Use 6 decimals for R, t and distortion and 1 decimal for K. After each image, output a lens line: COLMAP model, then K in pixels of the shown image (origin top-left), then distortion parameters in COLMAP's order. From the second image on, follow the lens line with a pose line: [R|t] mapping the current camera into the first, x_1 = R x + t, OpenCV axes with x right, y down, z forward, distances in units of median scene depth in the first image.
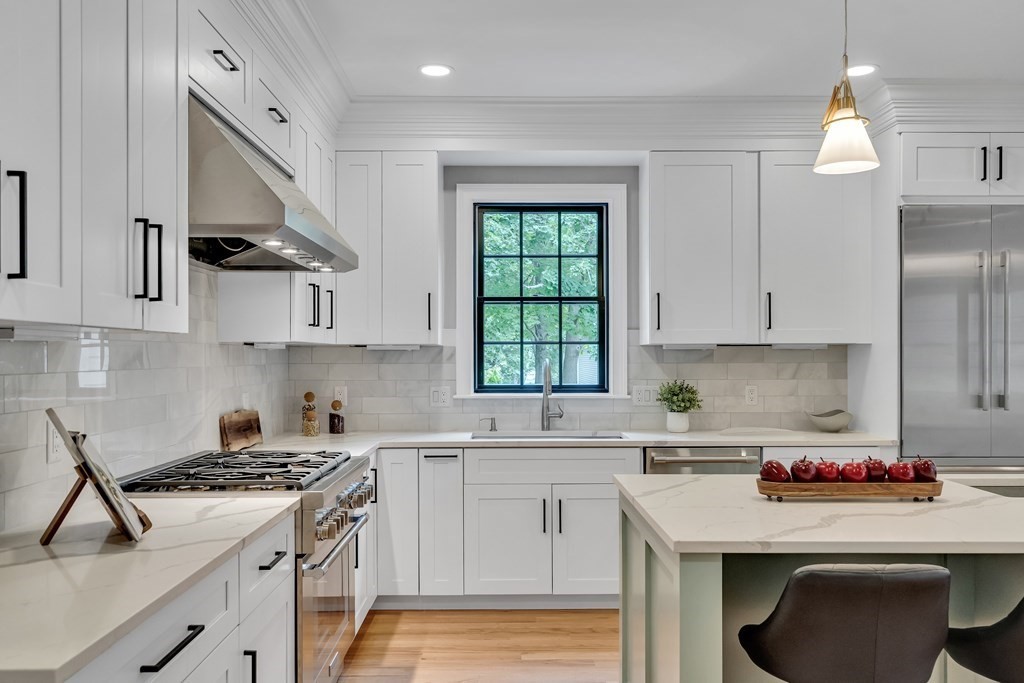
lens RADIAL K [[810.8, 0, 512.9], [0, 810.8, 351.1], [0, 0, 1]] dist [-0.008159, 0.005861]
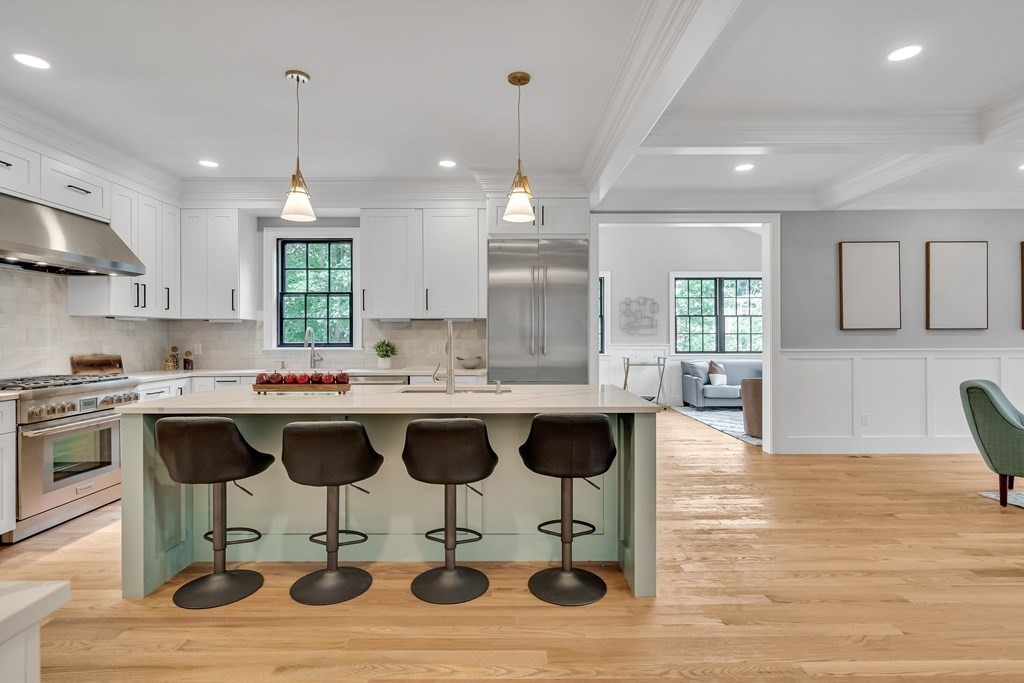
lens RADIAL K [[508.2, 0, 508.6], [0, 508.2, 336.8], [0, 0, 1]] dist [-0.005339, 0.000709]
pose [[0.999968, -0.001490, -0.007880, 0.466764], [0.001545, 0.999975, 0.006914, 0.022718], [0.007869, -0.006926, 0.999945, -0.089674]]
